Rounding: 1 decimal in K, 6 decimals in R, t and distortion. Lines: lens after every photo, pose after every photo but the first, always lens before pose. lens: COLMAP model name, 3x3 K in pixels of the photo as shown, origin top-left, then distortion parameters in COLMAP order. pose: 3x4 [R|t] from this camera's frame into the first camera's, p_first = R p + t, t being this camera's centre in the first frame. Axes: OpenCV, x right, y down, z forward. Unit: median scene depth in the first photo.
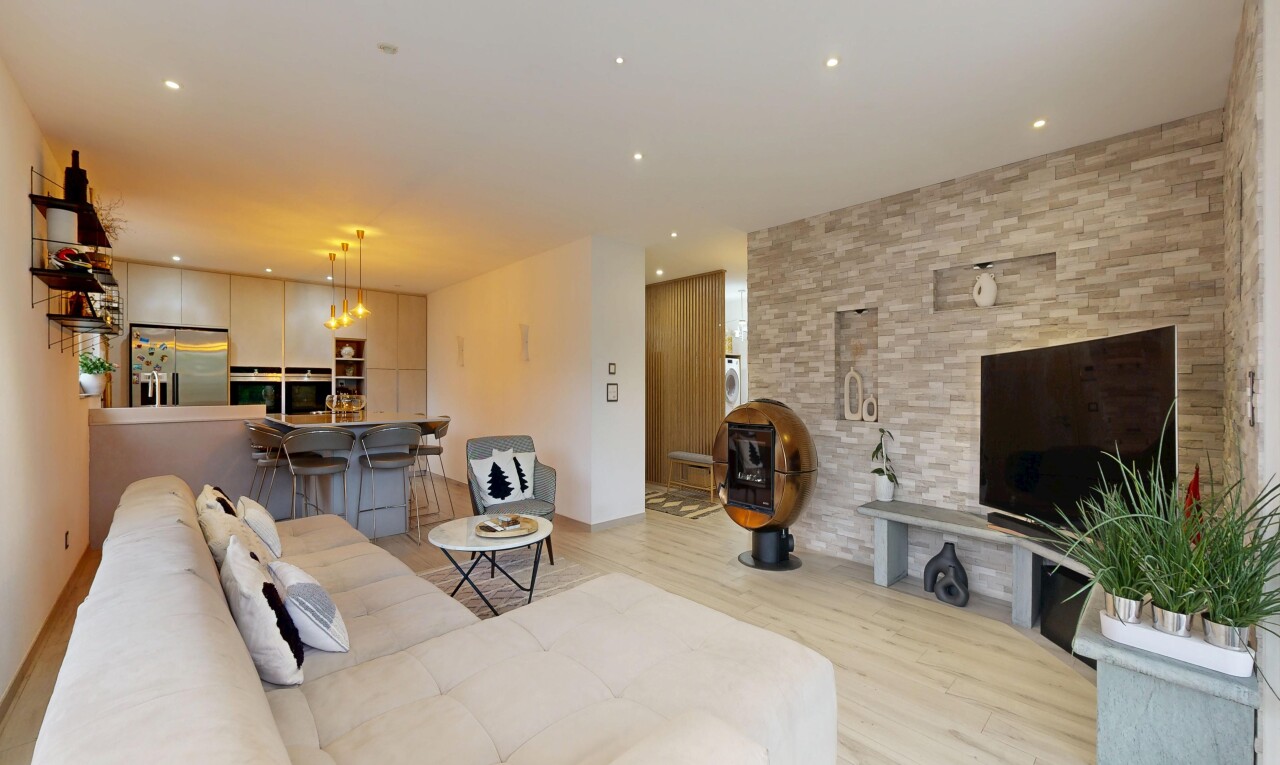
lens RADIAL K [[497.4, 0, 628.6], [0, 497.4, 382.2], [0, 0, 1]] dist [-0.001307, 0.000004]
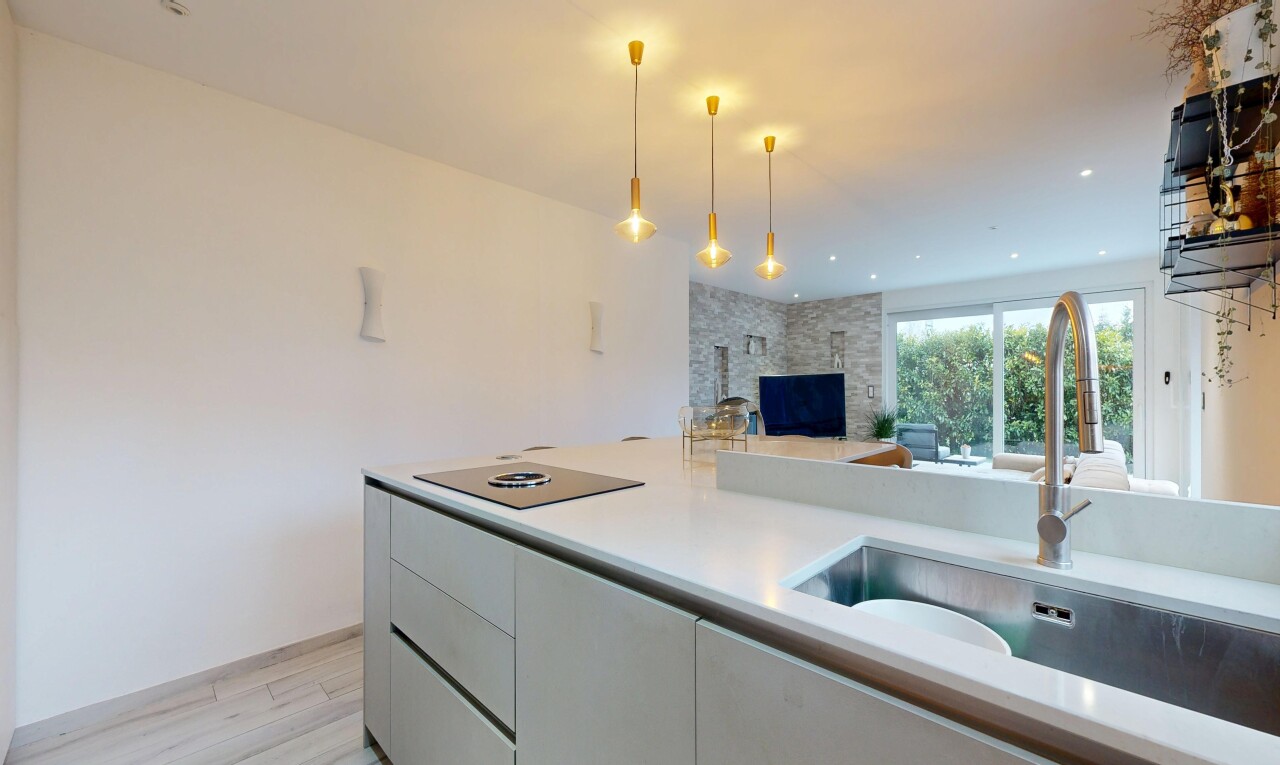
lens RADIAL K [[497.4, 0, 640.1], [0, 497.4, 385.2], [0, 0, 1]] dist [-0.001307, 0.000004]
pose [[-0.053928, 0.007384, 0.998518, -1.411062], [-0.006149, 0.999951, -0.007727, 0.009469], [-0.998526, -0.006557, -0.053880, 1.488055]]
